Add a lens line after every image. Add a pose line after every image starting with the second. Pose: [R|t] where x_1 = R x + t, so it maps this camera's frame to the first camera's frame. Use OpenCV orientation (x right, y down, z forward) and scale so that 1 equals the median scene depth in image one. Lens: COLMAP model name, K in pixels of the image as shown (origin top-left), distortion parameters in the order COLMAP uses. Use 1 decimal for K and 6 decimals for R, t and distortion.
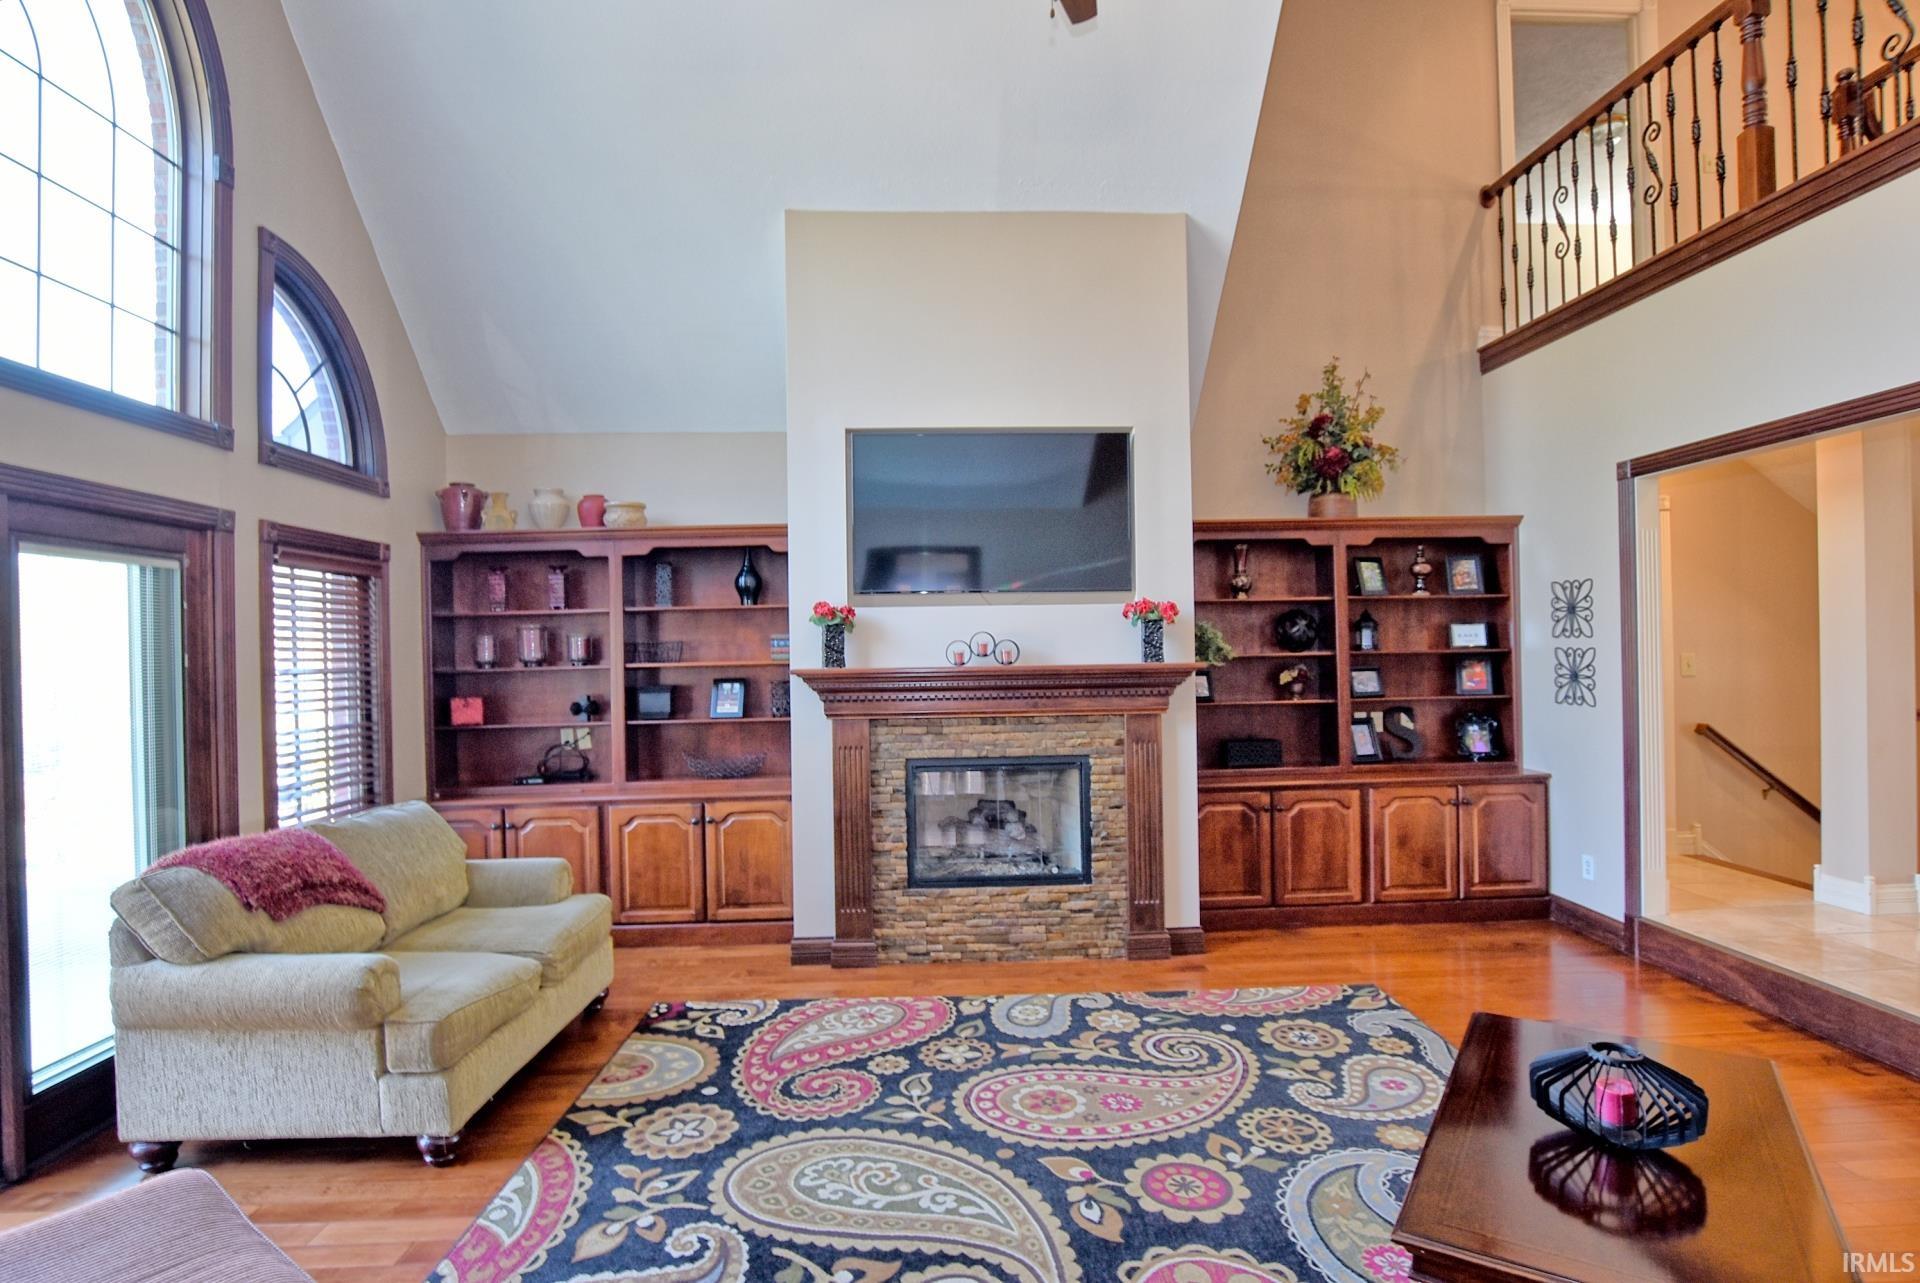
lens RADIAL K [[981.9, 0, 954.9], [0, 981.9, 650.9], [0, 0, 1]] dist [-0.029653, 0.002593]
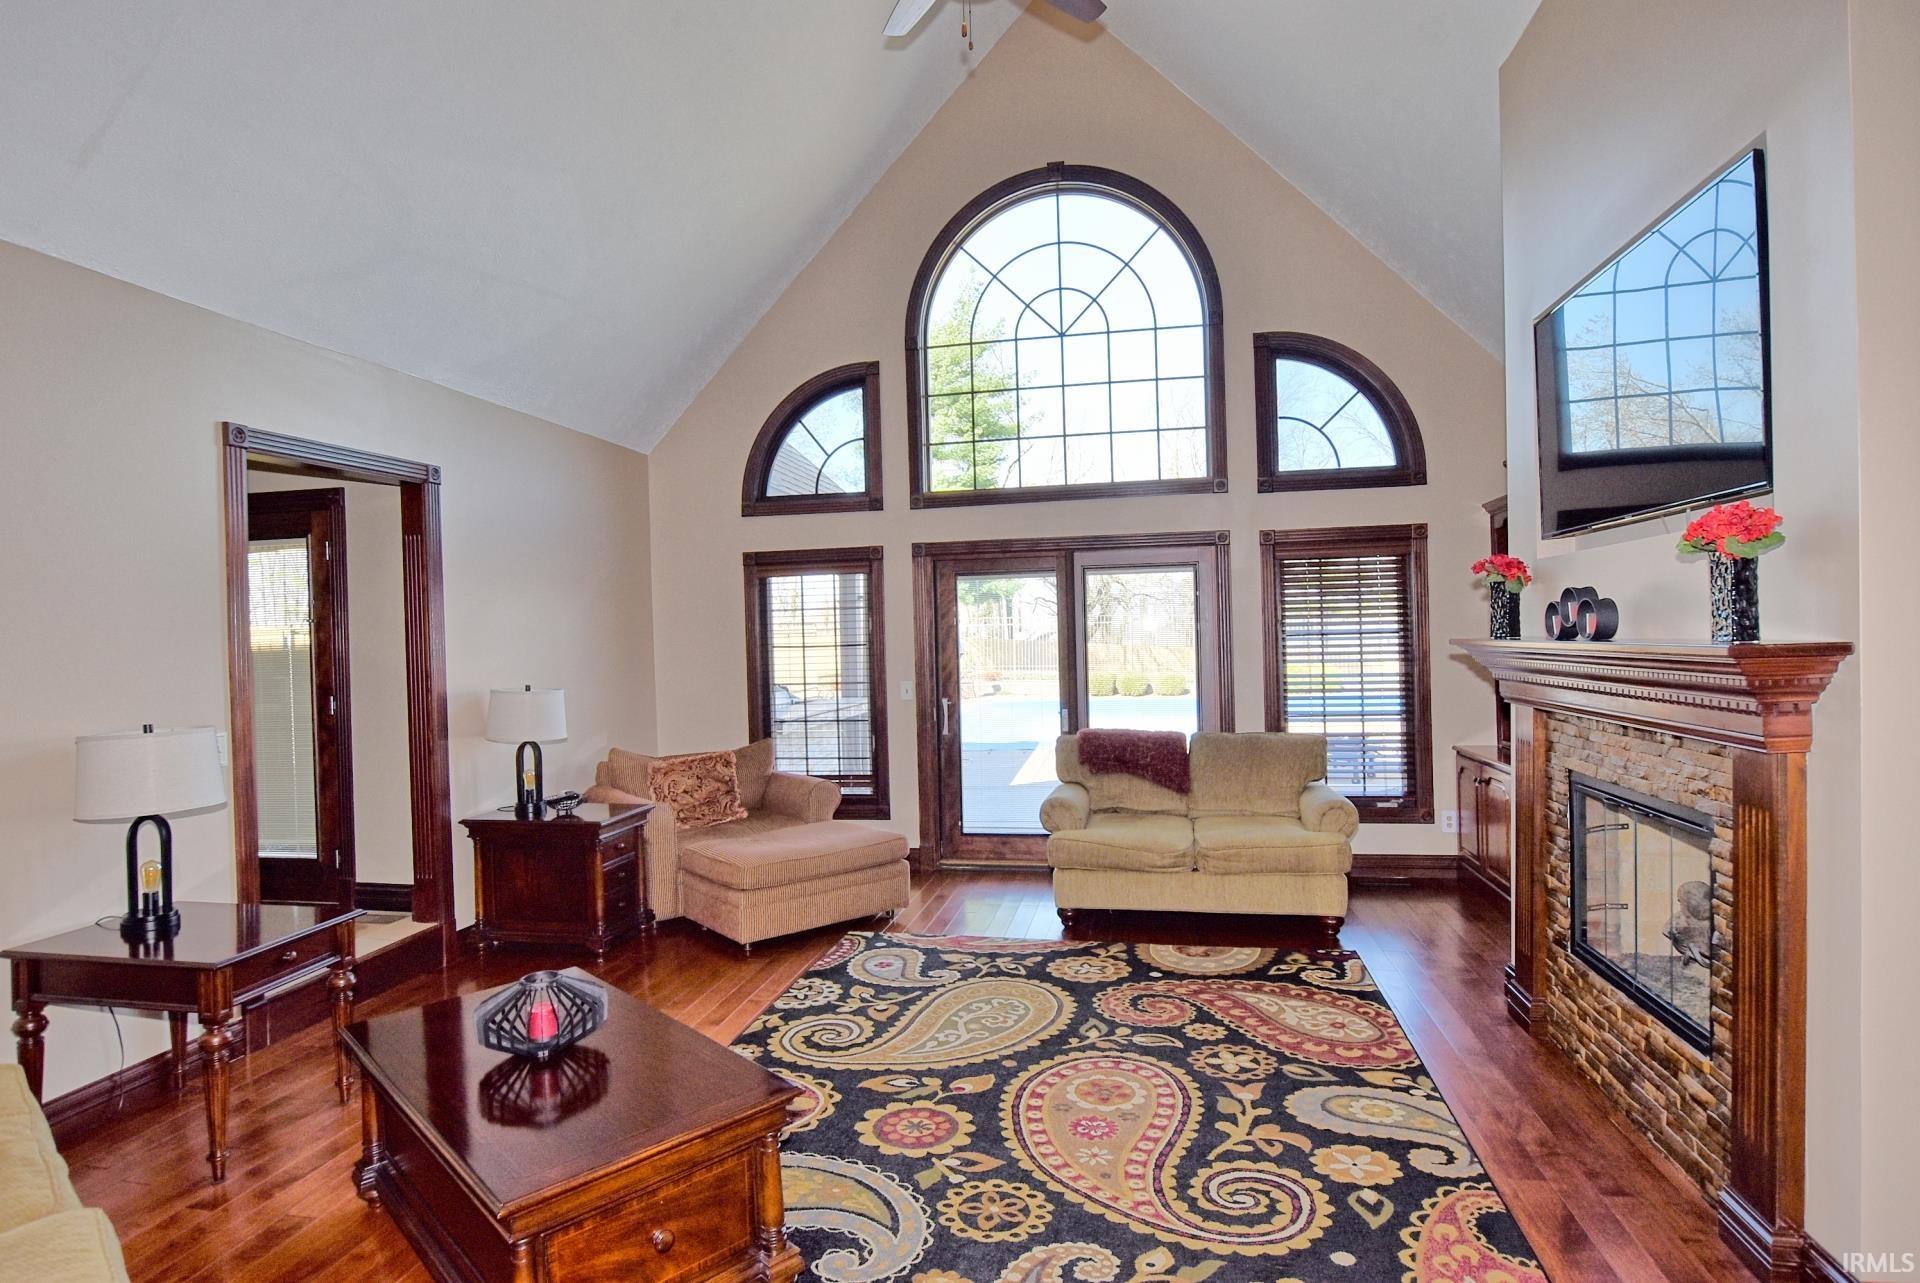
lens RADIAL K [[981.9, 0, 971.0], [0, 981.9, 633.6], [0, 0, 1]] dist [-0.029653, 0.002593]
pose [[-0.203207, 0.018784, -0.978956, 0.838353], [0.030098, 0.999463, 0.012929, -0.009889], [0.978673, -0.026837, -0.203663, 0.847147]]
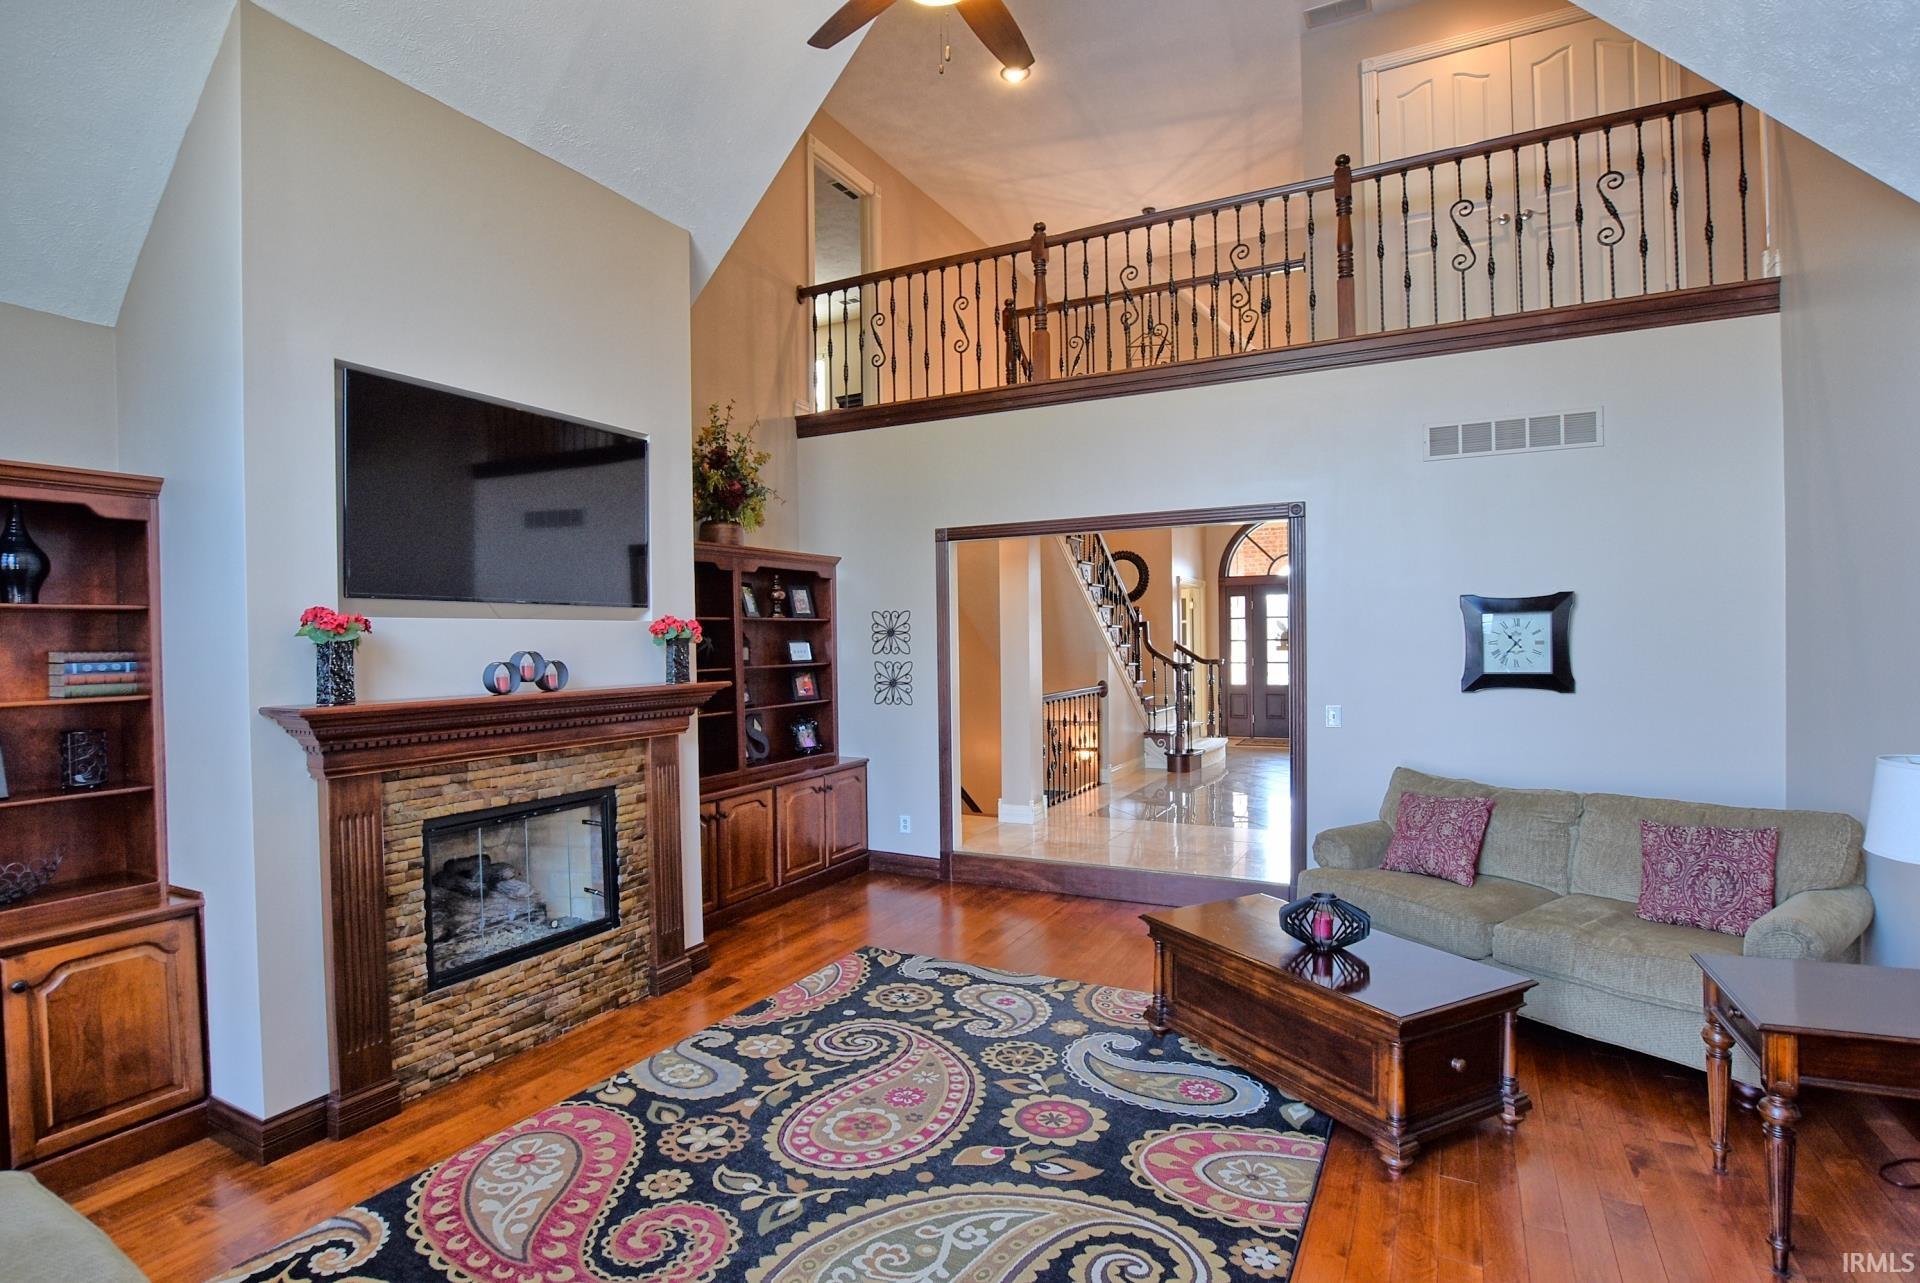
lens RADIAL K [[939.8, 0, 947.0], [0, 939.8, 649.2], [0, 0, 1]] dist [-0.030268, 0.002093]
pose [[0.502610, 0.000095, 0.864513, -0.538451], [0.007832, 0.999958, -0.004664, -0.016659], [-0.864478, 0.009115, 0.502589, 0.345708]]
